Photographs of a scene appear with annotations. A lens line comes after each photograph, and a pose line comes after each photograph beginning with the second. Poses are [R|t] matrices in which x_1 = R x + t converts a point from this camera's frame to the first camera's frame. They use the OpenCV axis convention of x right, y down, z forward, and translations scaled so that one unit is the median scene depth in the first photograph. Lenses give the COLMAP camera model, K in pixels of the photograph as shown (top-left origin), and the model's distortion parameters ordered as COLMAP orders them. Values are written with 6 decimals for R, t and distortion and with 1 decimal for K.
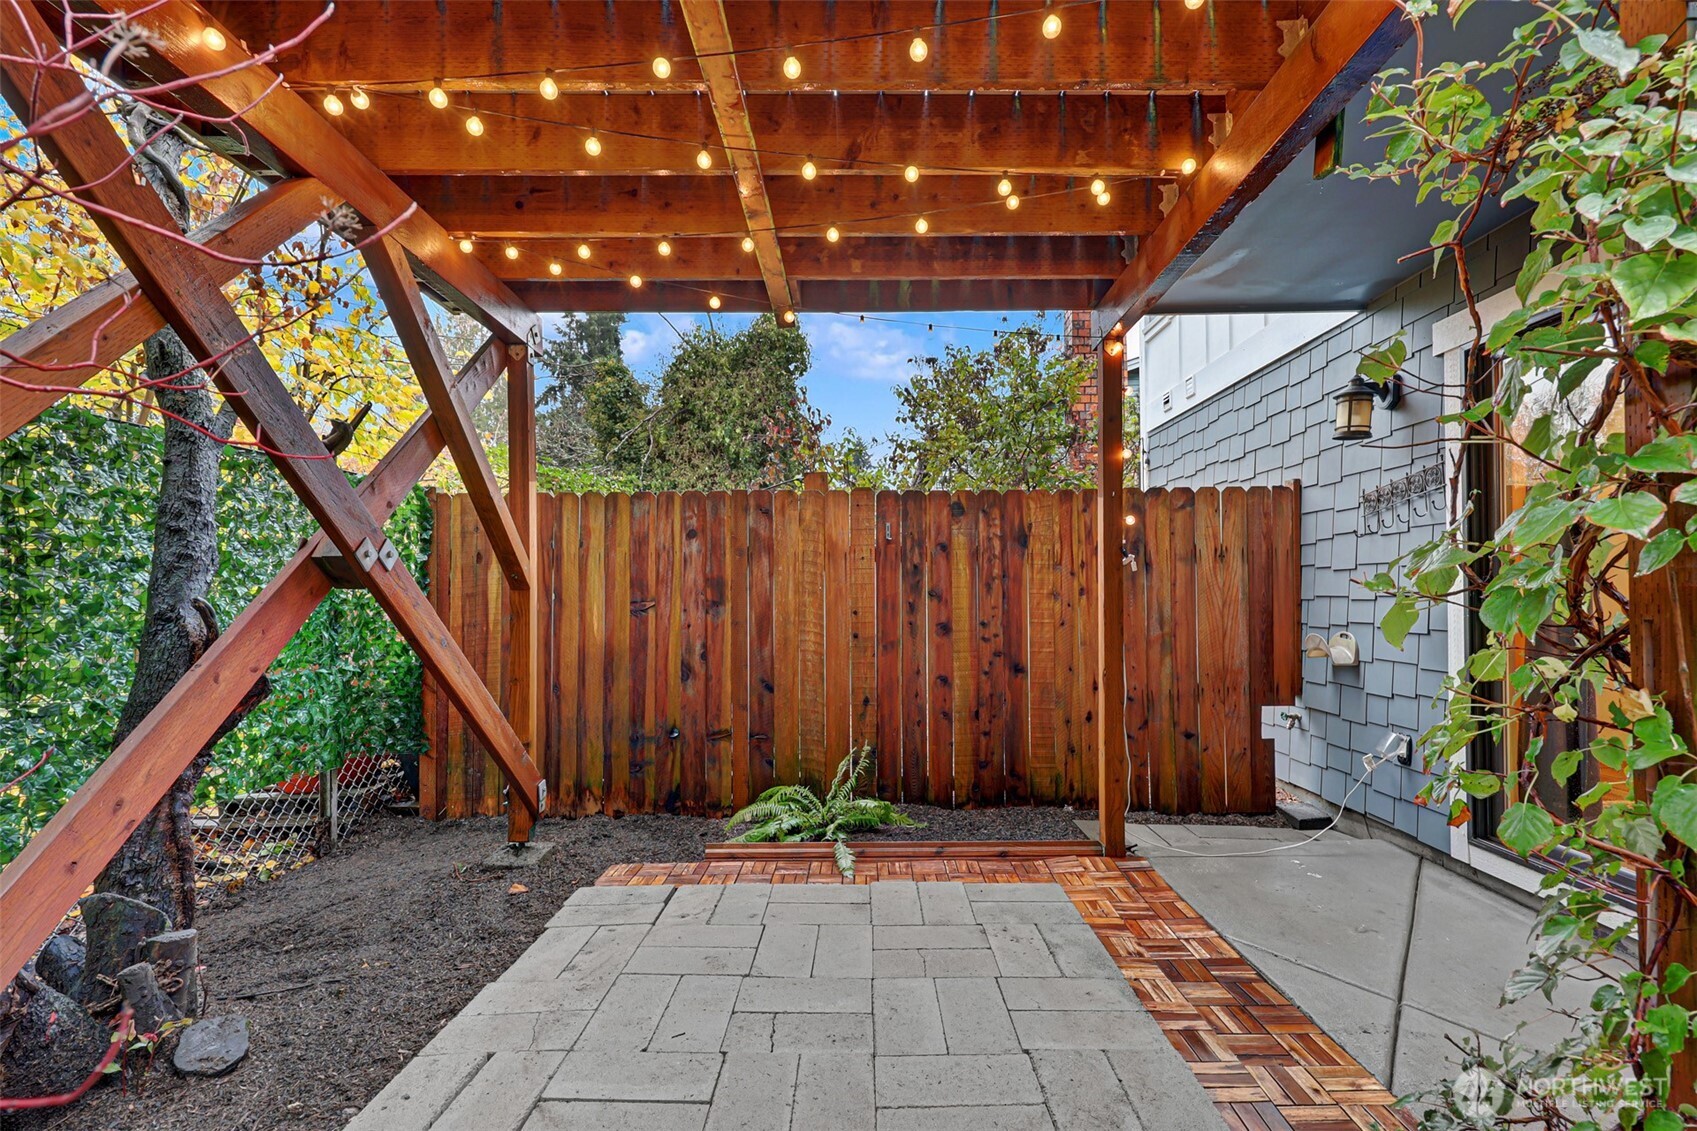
lens RADIAL K [[755.1, 0, 867.2], [0, 755.1, 585.8], [0, 0, 1]] dist [0.001563, 0.000900]
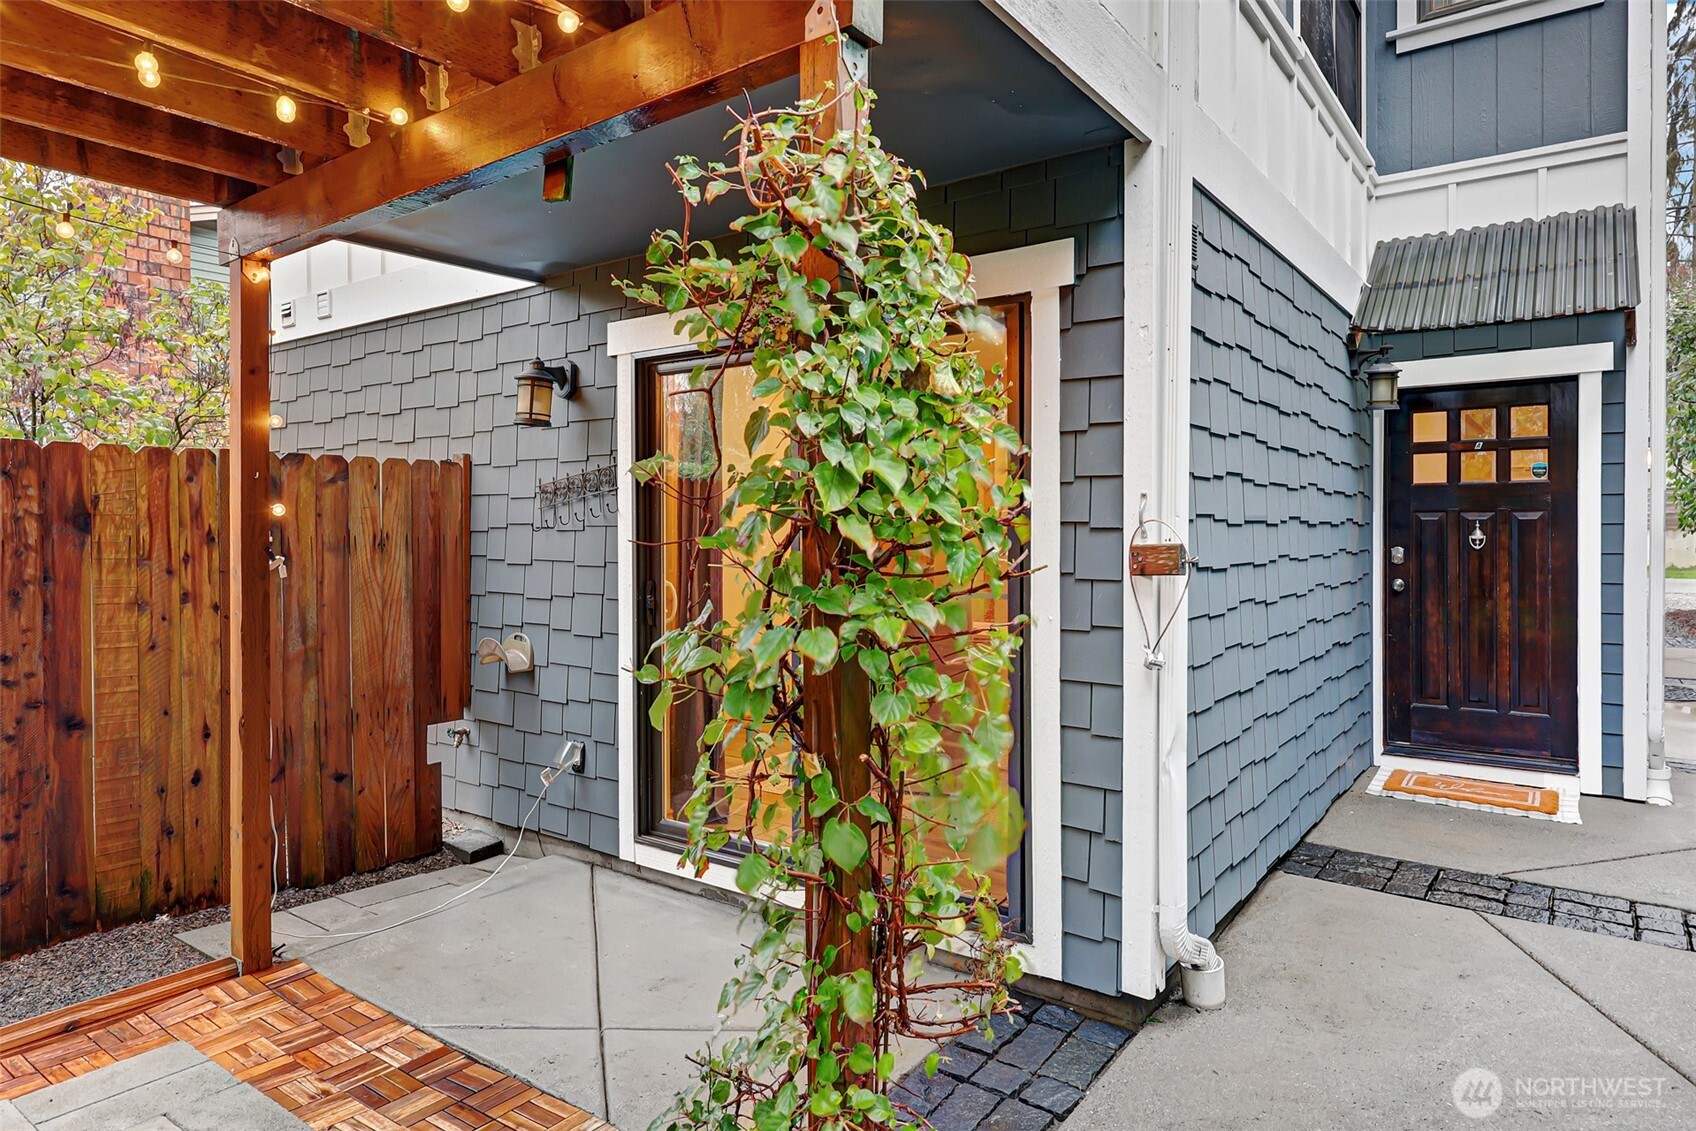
lens RADIAL K [[1014.3, 0, 842.7], [0, 1014.3, 532.2], [0, 0, 1]] dist [0.002195, 0.000434]
pose [[0.600201, 0.002777, 0.799844, -0.117499], [-0.010418, 0.999936, 0.004346, -0.075892], [-0.799781, -0.010941, 0.600192, -0.041212]]
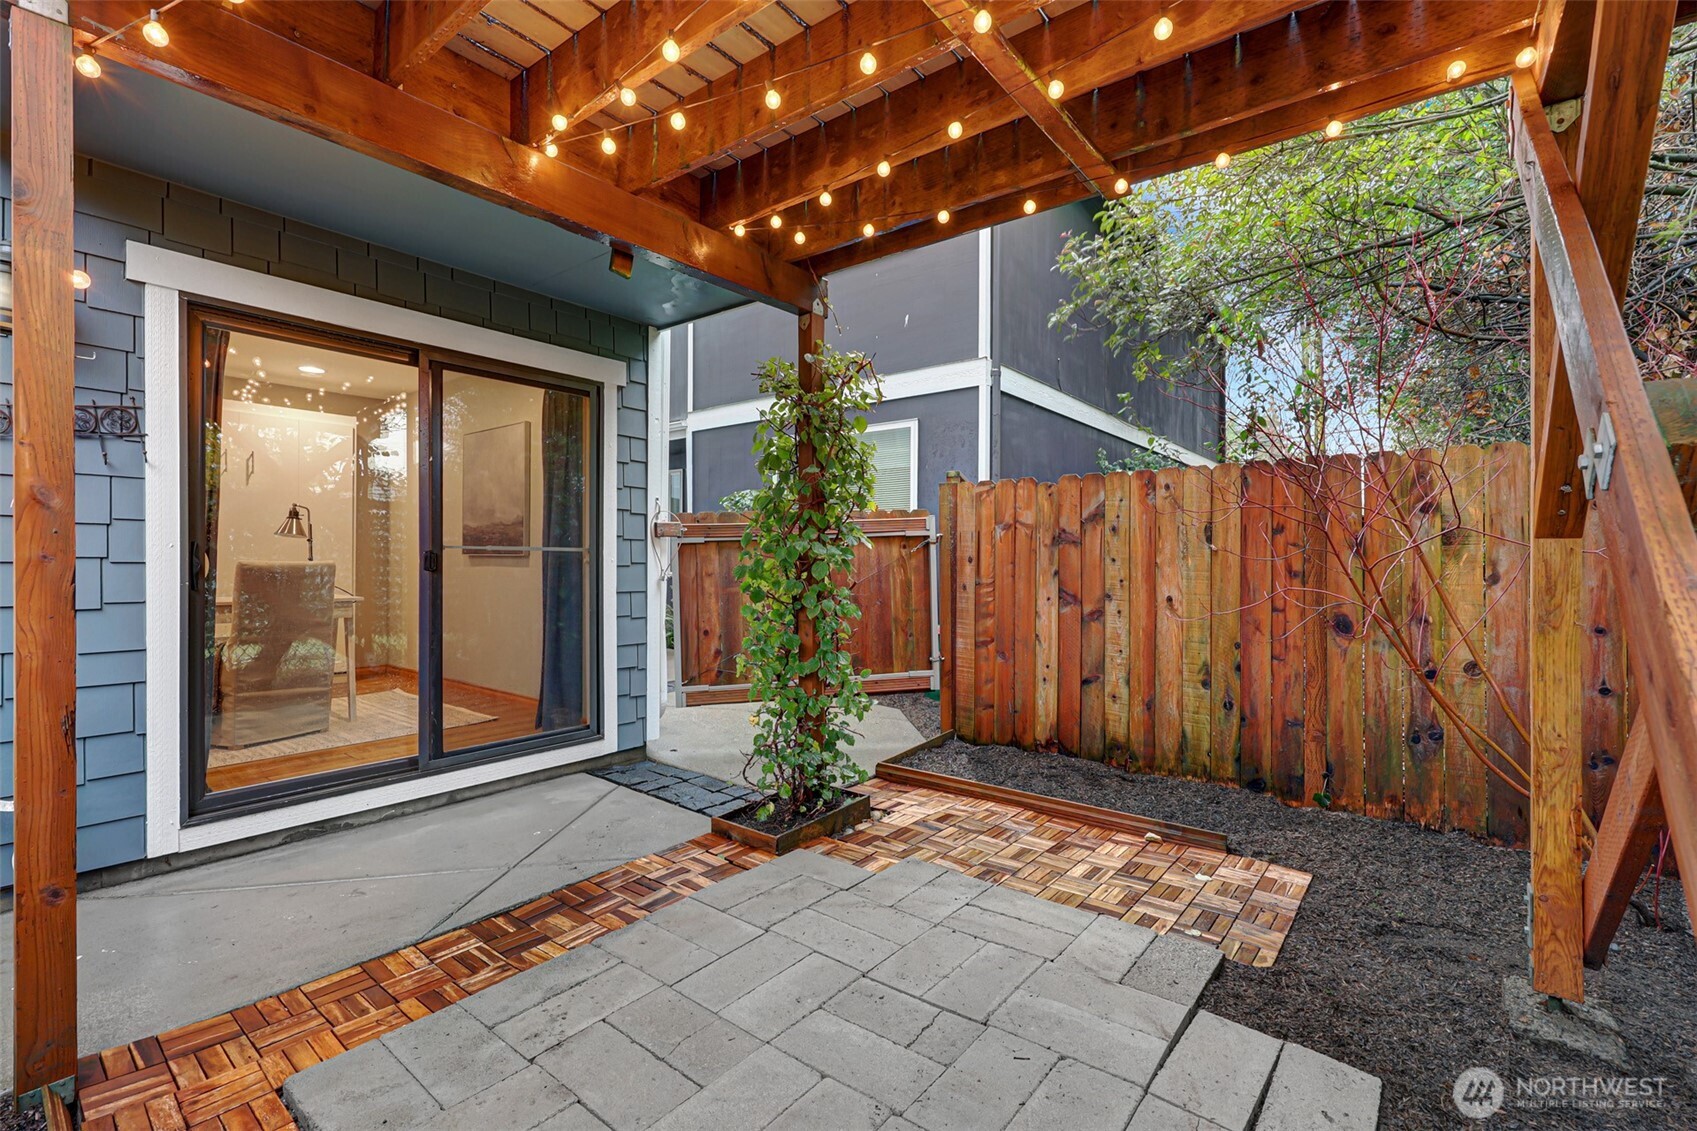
lens RADIAL K [[755.1, 0, 849.6], [0, 755.1, 565.6], [0, 0, 1]] dist [0.001563, 0.000900]
pose [[-0.778383, 0.003617, 0.627780, -0.370226], [-0.003432, 0.999944, -0.010016, 0.019162], [-0.627781, -0.009951, -0.778327, 1.038785]]
